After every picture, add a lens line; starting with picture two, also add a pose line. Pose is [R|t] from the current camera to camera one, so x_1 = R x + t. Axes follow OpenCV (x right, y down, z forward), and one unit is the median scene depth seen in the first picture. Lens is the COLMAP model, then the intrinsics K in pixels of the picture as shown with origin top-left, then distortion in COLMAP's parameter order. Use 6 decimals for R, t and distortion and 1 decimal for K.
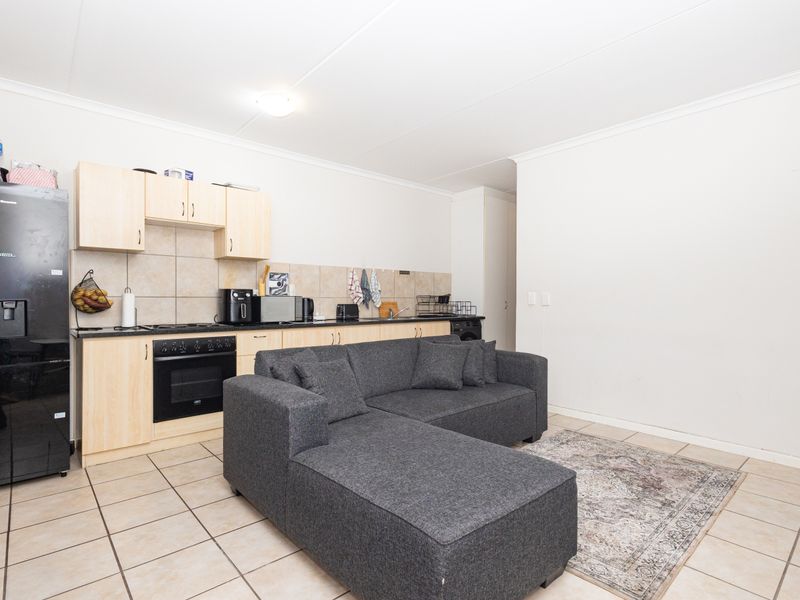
lens RADIAL K [[417.0, 0, 404.9], [0, 417.0, 300.8], [0, 0, 1]] dist [0.015590, 0.000504]
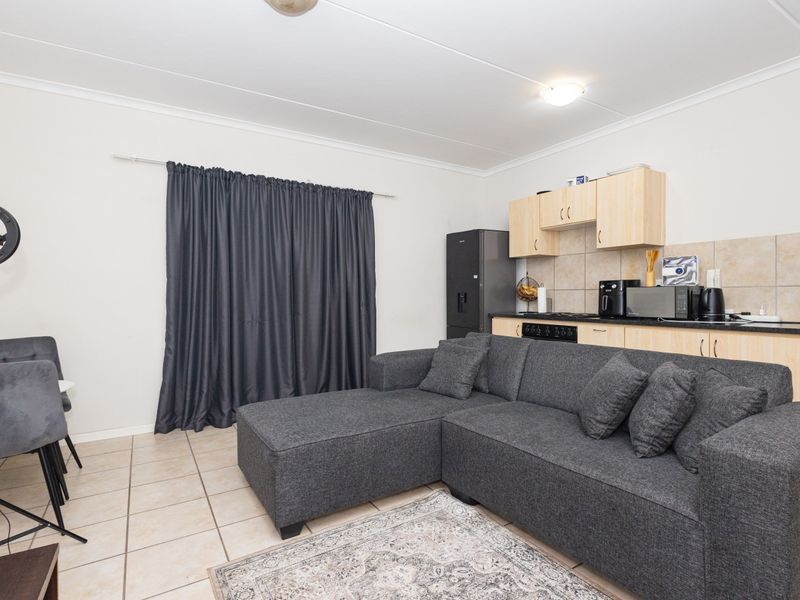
lens RADIAL K [[417.0, 0, 397.6], [0, 417.0, 299.7], [0, 0, 1]] dist [0.015590, 0.000504]
pose [[-0.161200, 0.011581, -0.986854, 0.576300], [0.002085, 0.999933, 0.011394, 0.004158], [0.986920, -0.000221, -0.161214, 0.606652]]
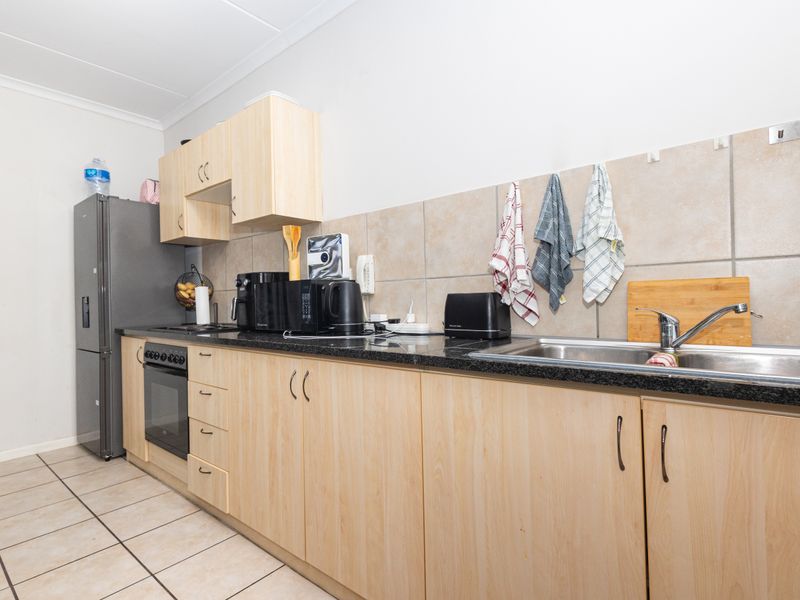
lens RADIAL K [[417.0, 0, 402.4], [0, 417.0, 299.7], [0, 0, 1]] dist [0.015590, 0.000504]
pose [[0.151042, -0.001452, -0.988526, 0.224837], [0.021093, 0.999776, 0.001755, 0.013072], [0.988302, -0.021116, 0.151039, 1.024779]]
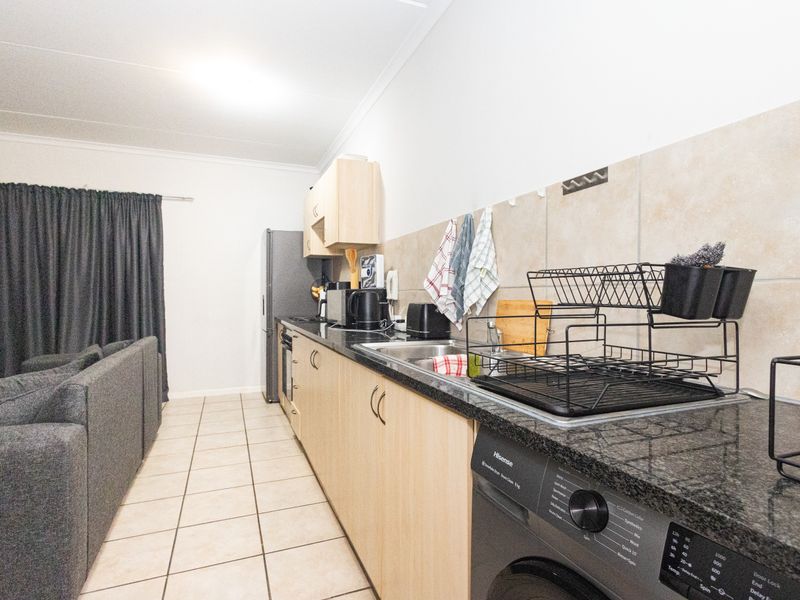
lens RADIAL K [[417.0, 0, 395.9], [0, 417.0, 297.7], [0, 0, 1]] dist [0.015590, 0.000504]
pose [[-0.323433, 0.004912, -0.946238, 0.355469], [0.000474, 0.999987, 0.005029, -0.000557], [0.946251, 0.001178, -0.323431, 1.283319]]
